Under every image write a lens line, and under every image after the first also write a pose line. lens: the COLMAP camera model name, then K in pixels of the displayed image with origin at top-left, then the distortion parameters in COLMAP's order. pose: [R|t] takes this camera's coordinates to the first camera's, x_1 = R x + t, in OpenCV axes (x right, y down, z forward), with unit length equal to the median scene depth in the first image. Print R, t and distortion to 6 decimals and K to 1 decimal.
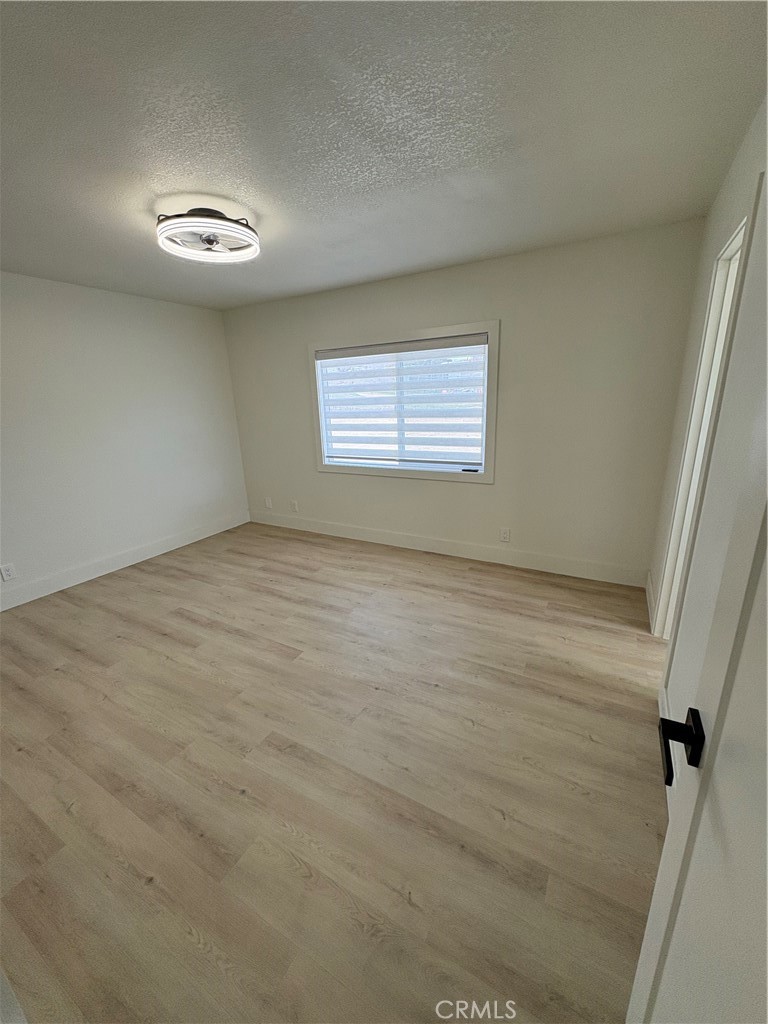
lens RADIAL K [[406.1, 0, 377.5], [0, 406.1, 522.1], [0, 0, 1]] dist [-0.000956, 0.000163]
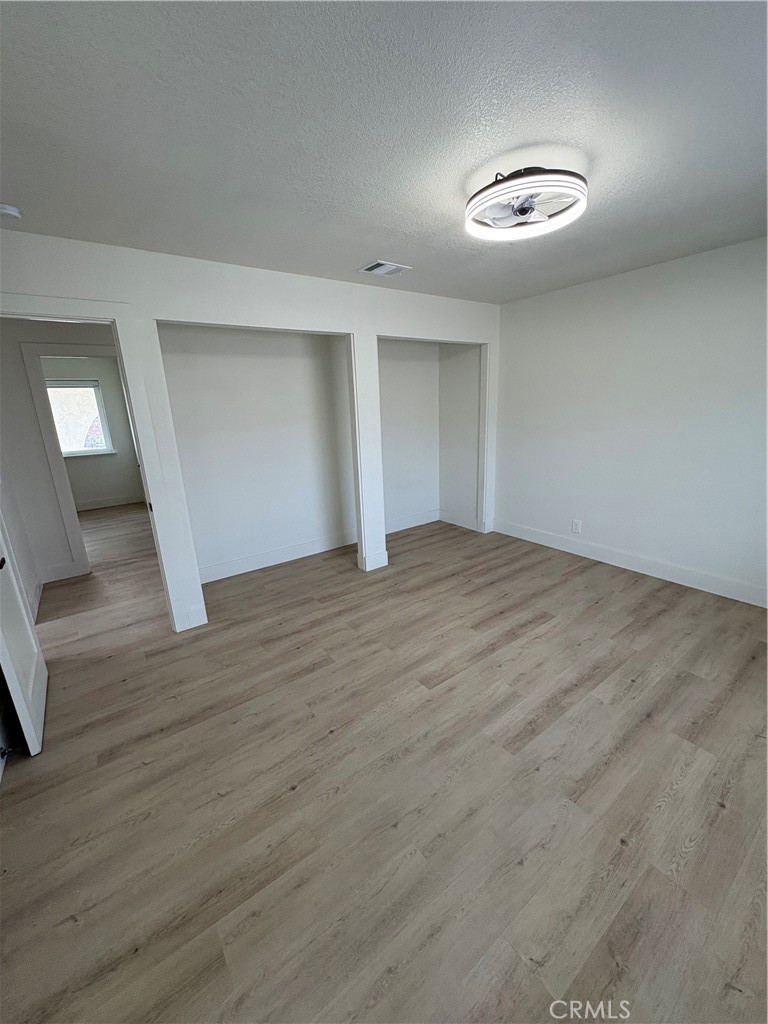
lens RADIAL K [[406.1, 0, 385.7], [0, 406.1, 514.3], [0, 0, 1]] dist [-0.000956, 0.000163]
pose [[-0.395298, 0.294936, -0.869915, 0.468549], [-0.223972, 0.887517, 0.402679, -0.326502], [0.890829, 0.354014, -0.284777, 0.938555]]
